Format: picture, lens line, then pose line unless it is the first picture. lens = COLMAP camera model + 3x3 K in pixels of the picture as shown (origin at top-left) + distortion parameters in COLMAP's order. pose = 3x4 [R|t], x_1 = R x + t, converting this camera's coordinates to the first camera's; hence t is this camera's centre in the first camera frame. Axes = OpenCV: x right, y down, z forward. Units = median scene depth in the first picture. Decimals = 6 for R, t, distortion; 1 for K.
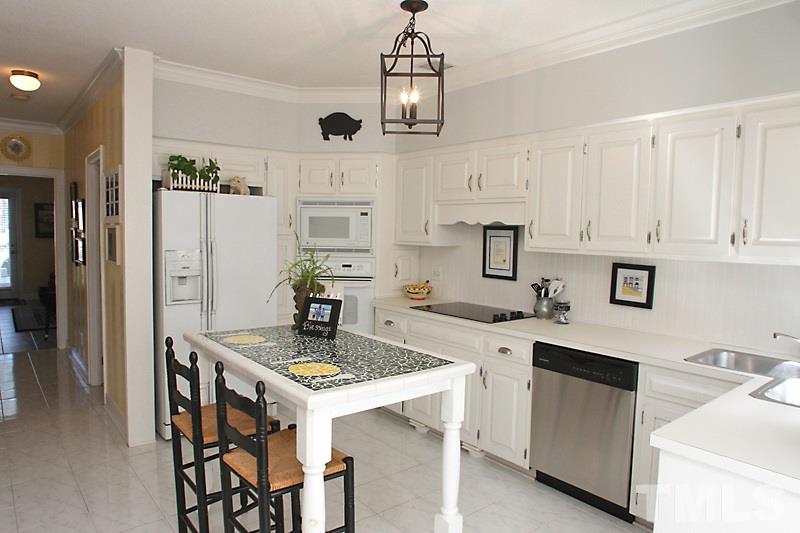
lens RADIAL K [[514.2, 0, 397.3], [0, 514.2, 266.9], [0, 0, 1]] dist [-0.083807, 0.039886]
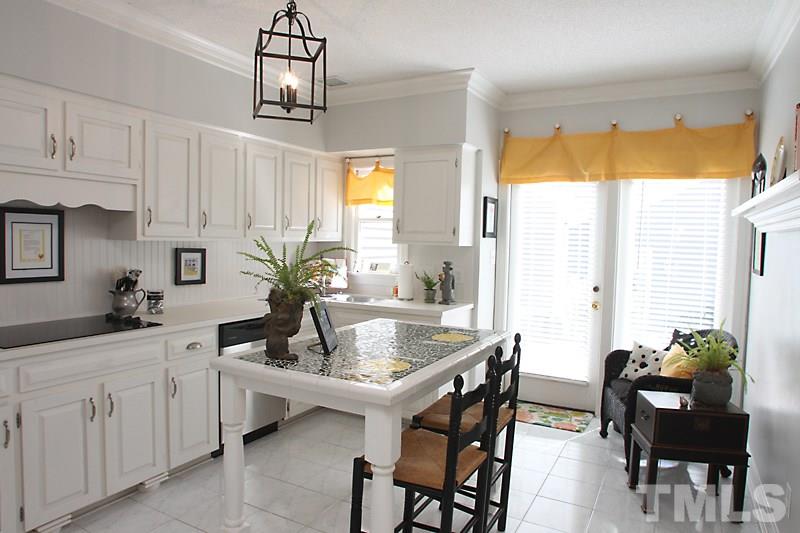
lens RADIAL K [[514.2, 0, 397.3], [0, 514.2, 266.9], [0, 0, 1]] dist [-0.083807, 0.039886]
pose [[-0.366987, -0.080315, 0.926752, -0.805548], [0.032855, 0.994525, 0.099199, -0.063898], [-0.929646, 0.066853, -0.362339, 0.999009]]
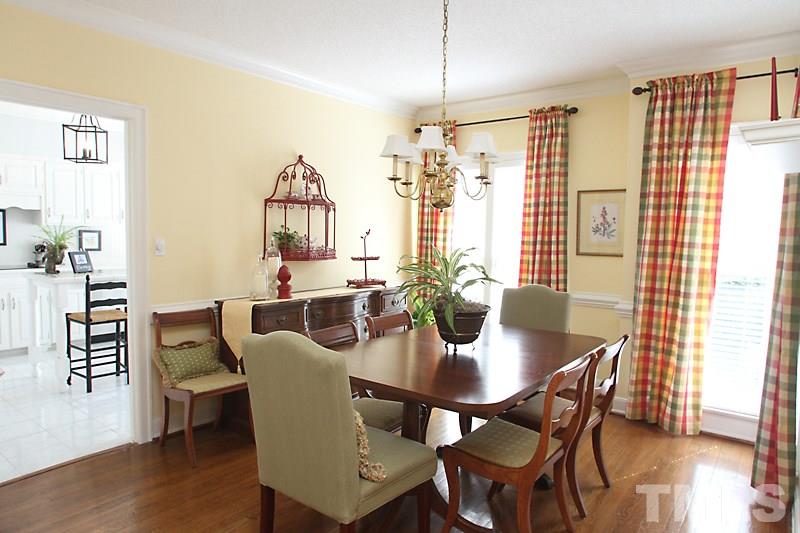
lens RADIAL K [[514.2, 0, 397.3], [0, 514.2, 266.9], [0, 0, 1]] dist [-0.083807, 0.039886]
pose [[-0.227562, -0.094685, 0.969149, -1.807390], [0.042556, 0.993343, 0.107041, -0.022049], [-0.972833, 0.065602, -0.222018, 0.256502]]
